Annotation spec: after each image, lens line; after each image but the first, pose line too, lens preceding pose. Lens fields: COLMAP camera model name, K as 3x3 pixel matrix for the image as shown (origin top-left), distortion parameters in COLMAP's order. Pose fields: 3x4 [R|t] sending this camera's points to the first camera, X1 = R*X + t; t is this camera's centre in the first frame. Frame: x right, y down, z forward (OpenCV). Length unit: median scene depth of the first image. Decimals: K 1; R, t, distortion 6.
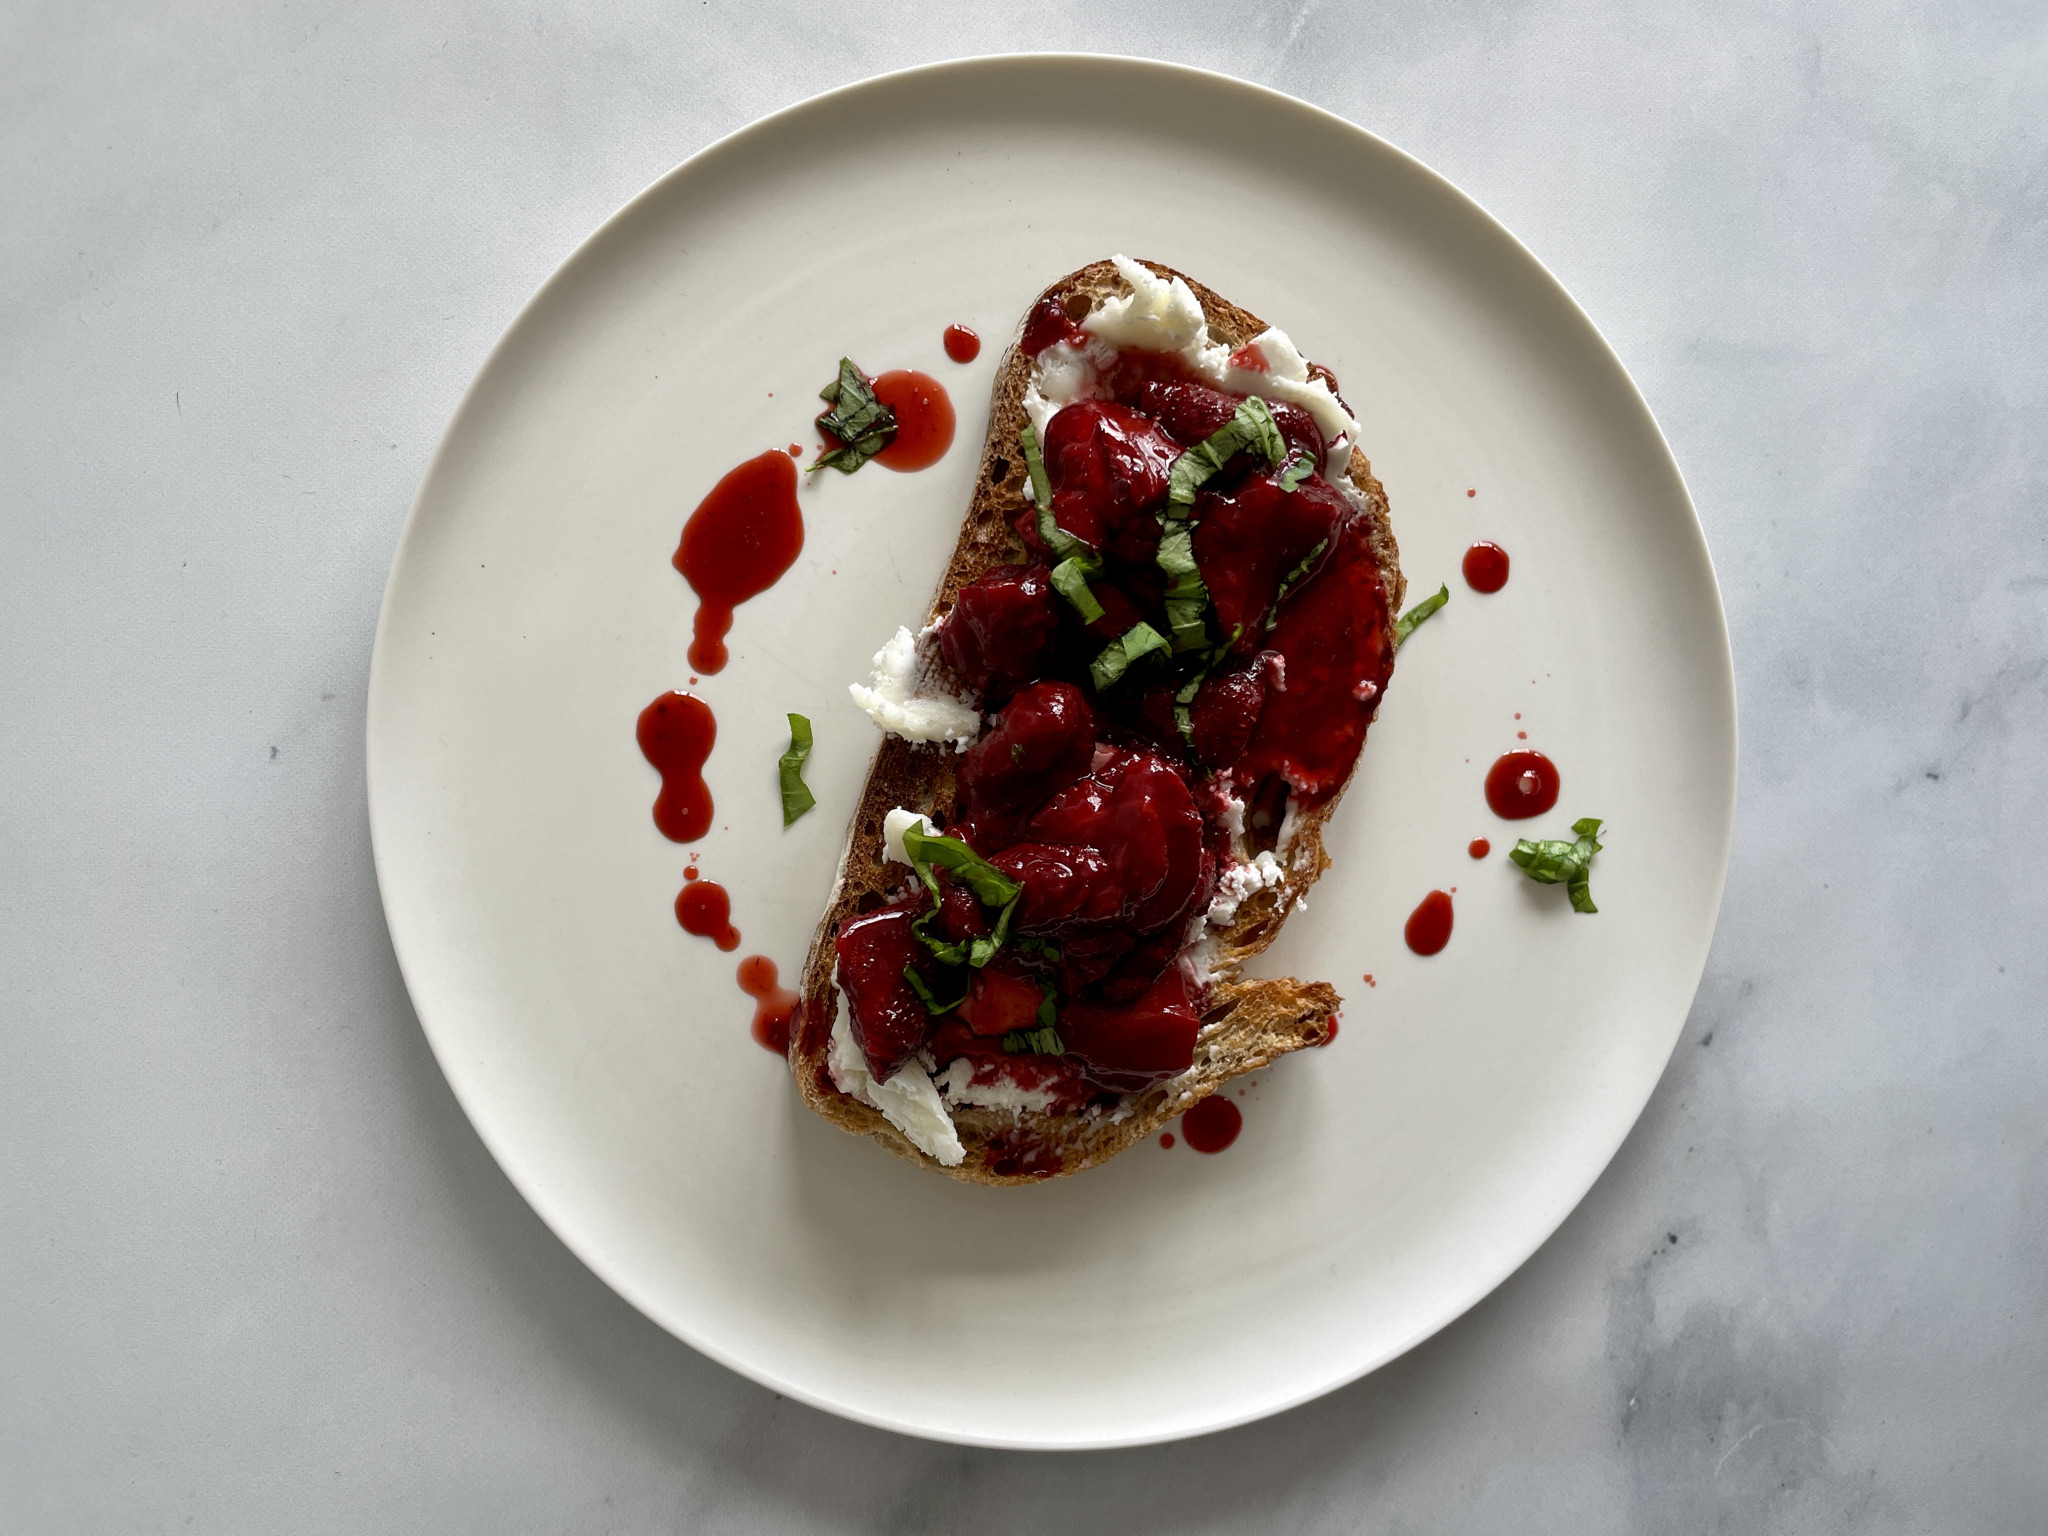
lens RADIAL K [[1706.9, 0, 1024.0], [0, 1706.9, 768.0], [0, 0, 1]] dist [0.055576, -0.252153]
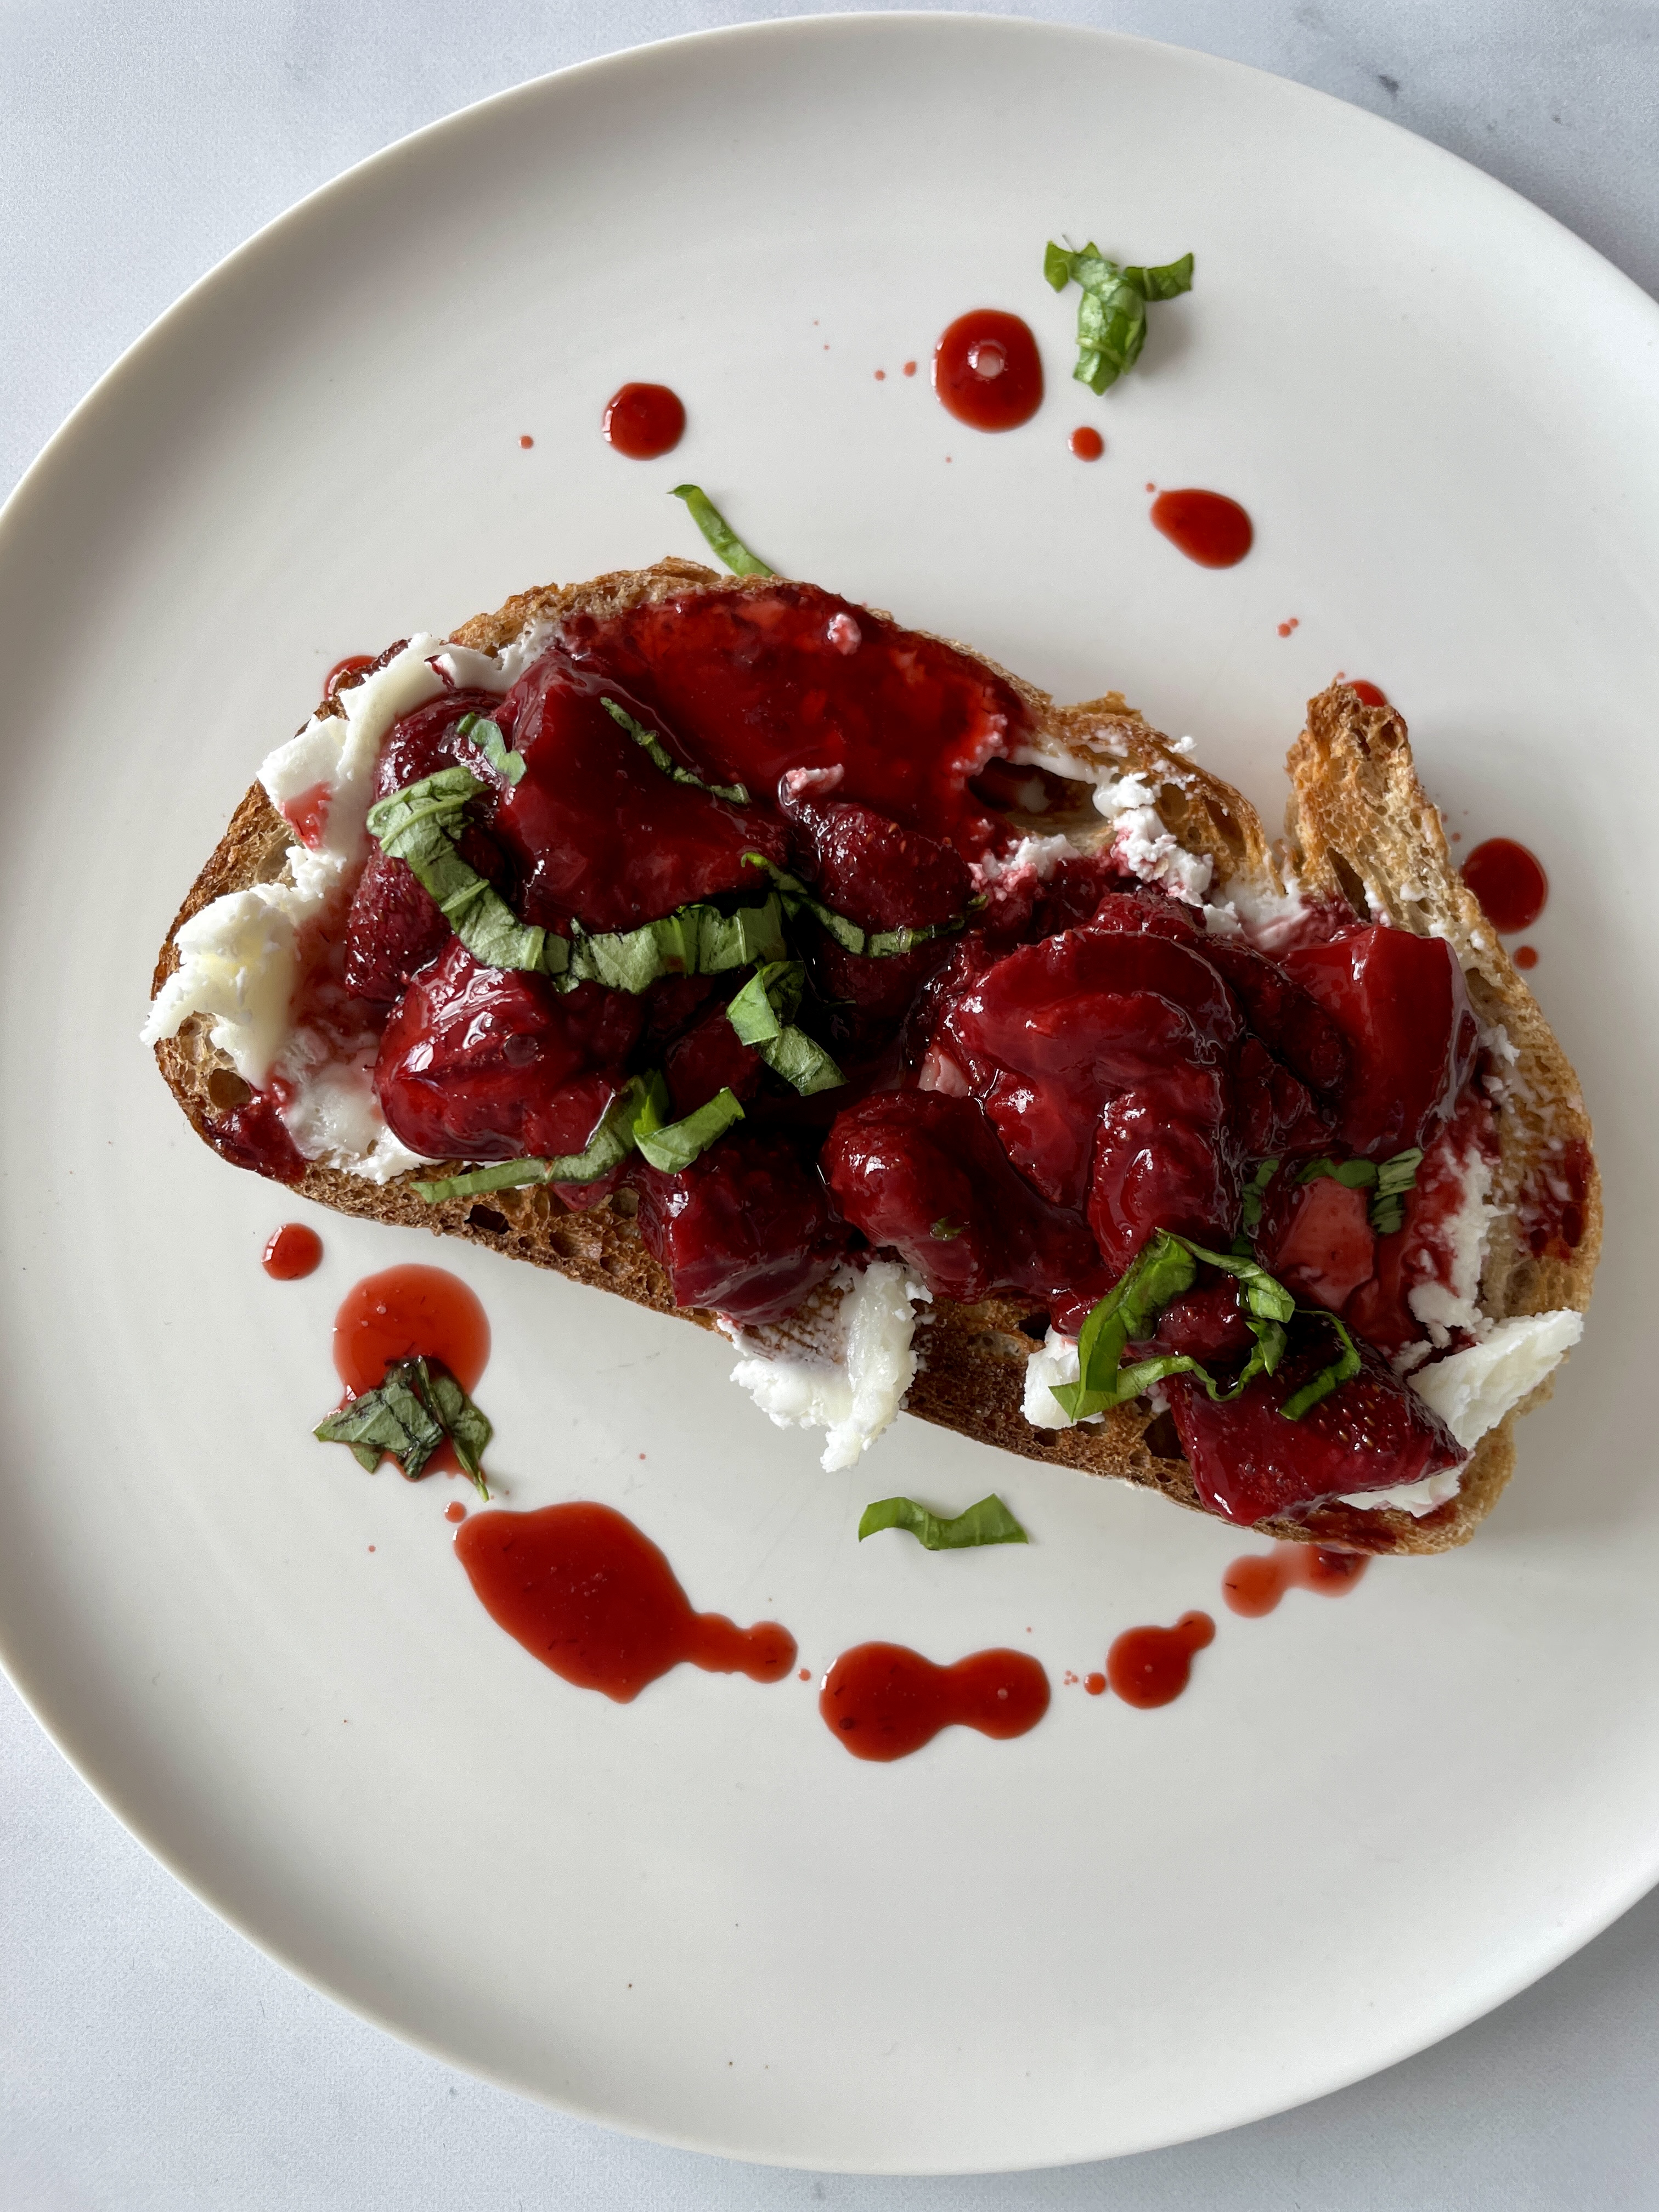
lens RADIAL K [[1843.6, 0, 815.6], [0, 1843.6, 1101.5], [0, 0, 1]] dist [0.055576, -0.252153]
pose [[0.024315, -0.992873, -0.116668, 0.110561], [0.999694, 0.023608, 0.007438, -0.057701], [-0.004631, -0.116813, 0.993143, 0.318936]]
